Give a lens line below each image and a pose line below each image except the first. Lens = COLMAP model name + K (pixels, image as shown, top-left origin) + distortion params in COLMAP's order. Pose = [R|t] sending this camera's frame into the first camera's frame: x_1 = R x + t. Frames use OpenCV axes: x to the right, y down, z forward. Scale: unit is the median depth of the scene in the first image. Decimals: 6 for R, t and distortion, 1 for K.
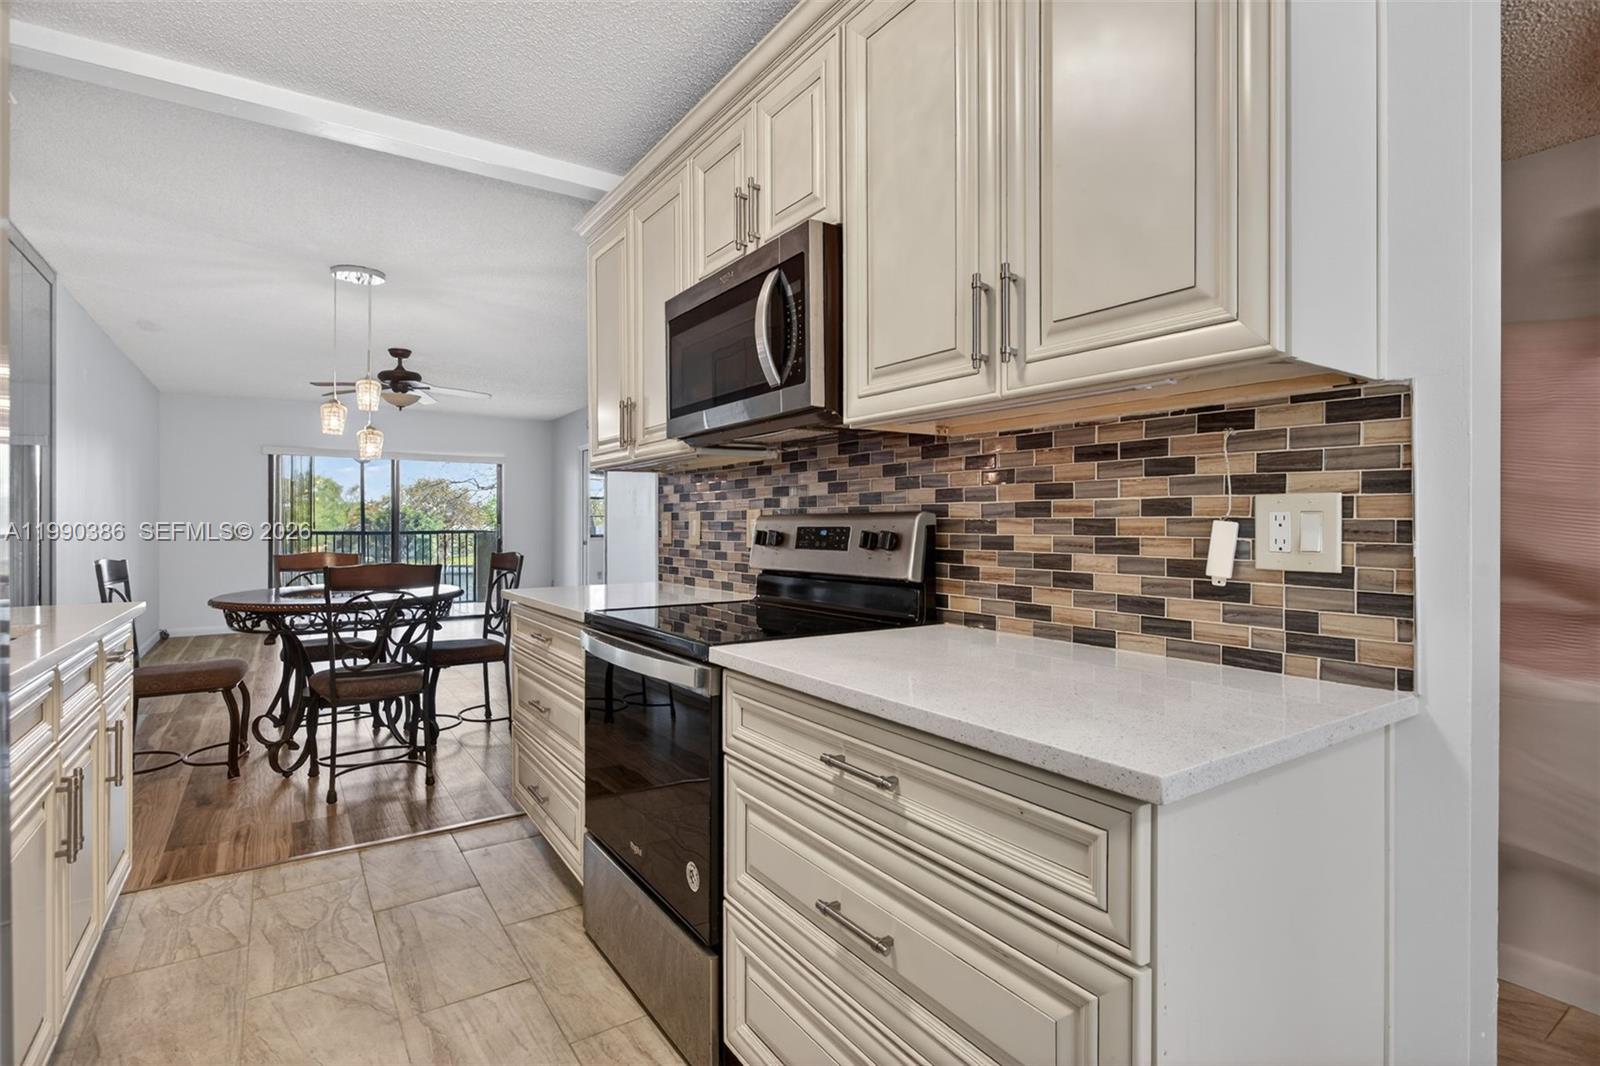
lens RADIAL K [[765.5, 0, 794.1], [0, 765.5, 525.2], [0, 0, 1]] dist [-0.003008, 0.000966]
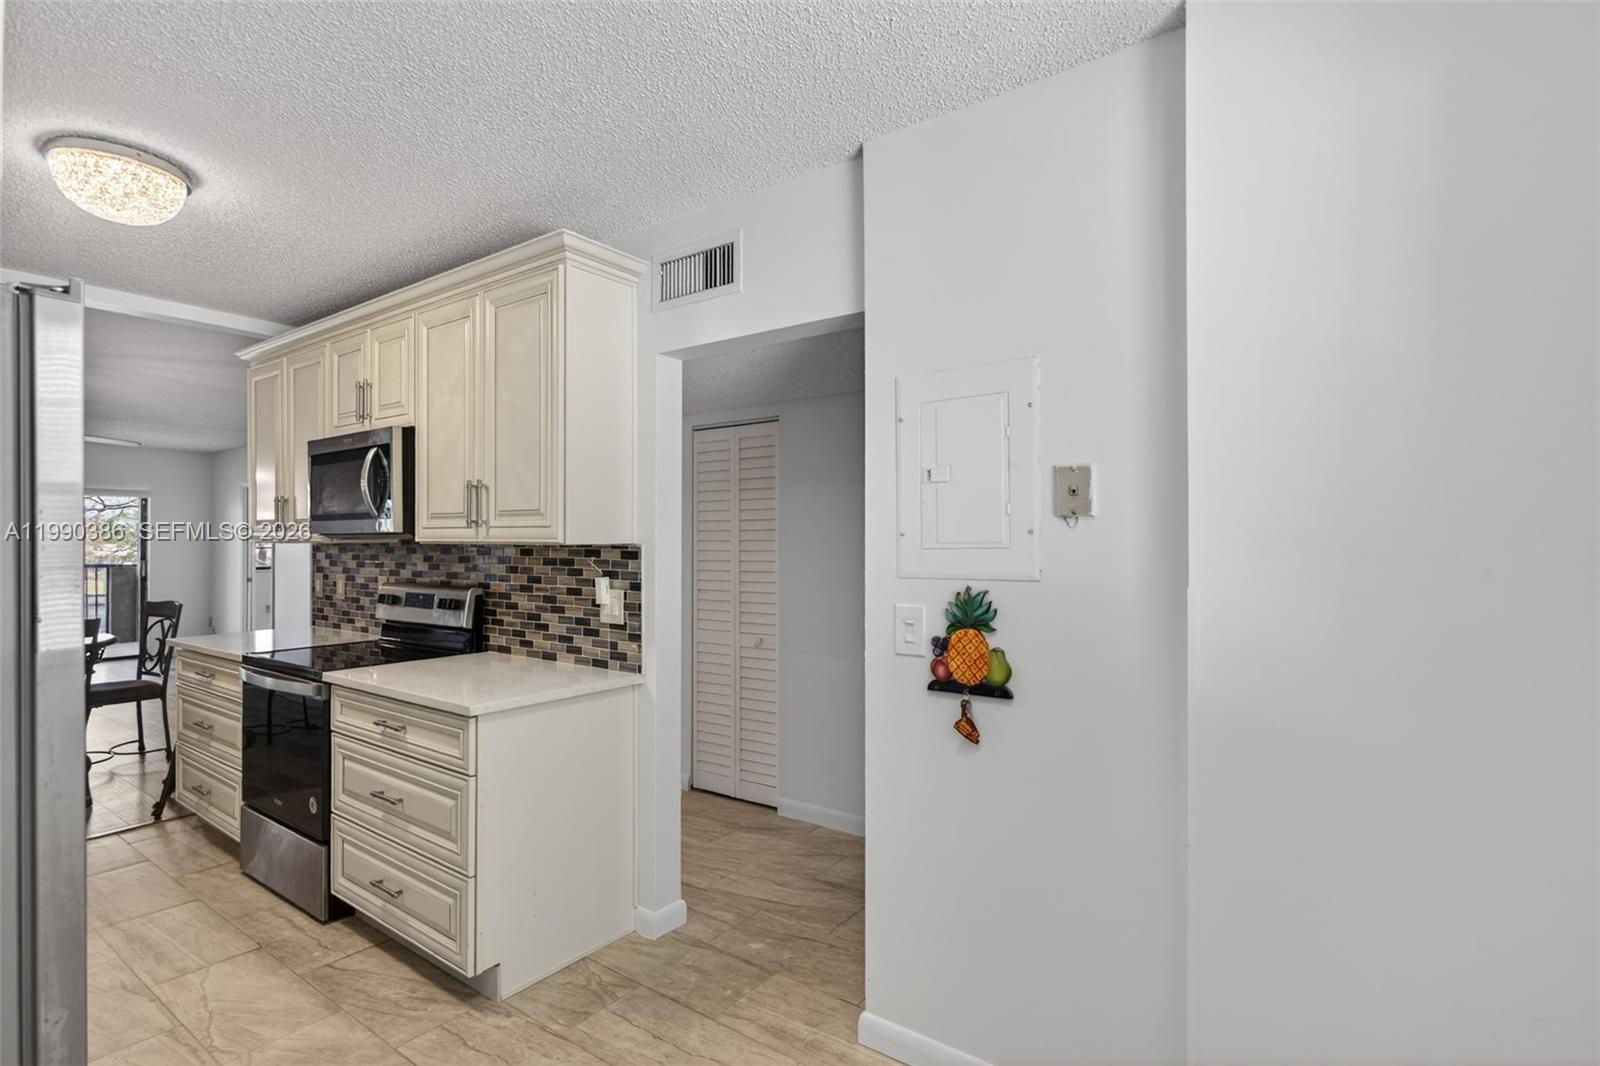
lens RADIAL K [[765.5, 0, 794.4], [0, 765.5, 537.5], [0, 0, 1]] dist [-0.003008, 0.000966]
pose [[0.939480, 0.002432, 0.342596, 0.251187], [0.000003, 0.999975, -0.007105, -0.115570], [-0.342604, 0.006676, 0.939456, -0.851944]]
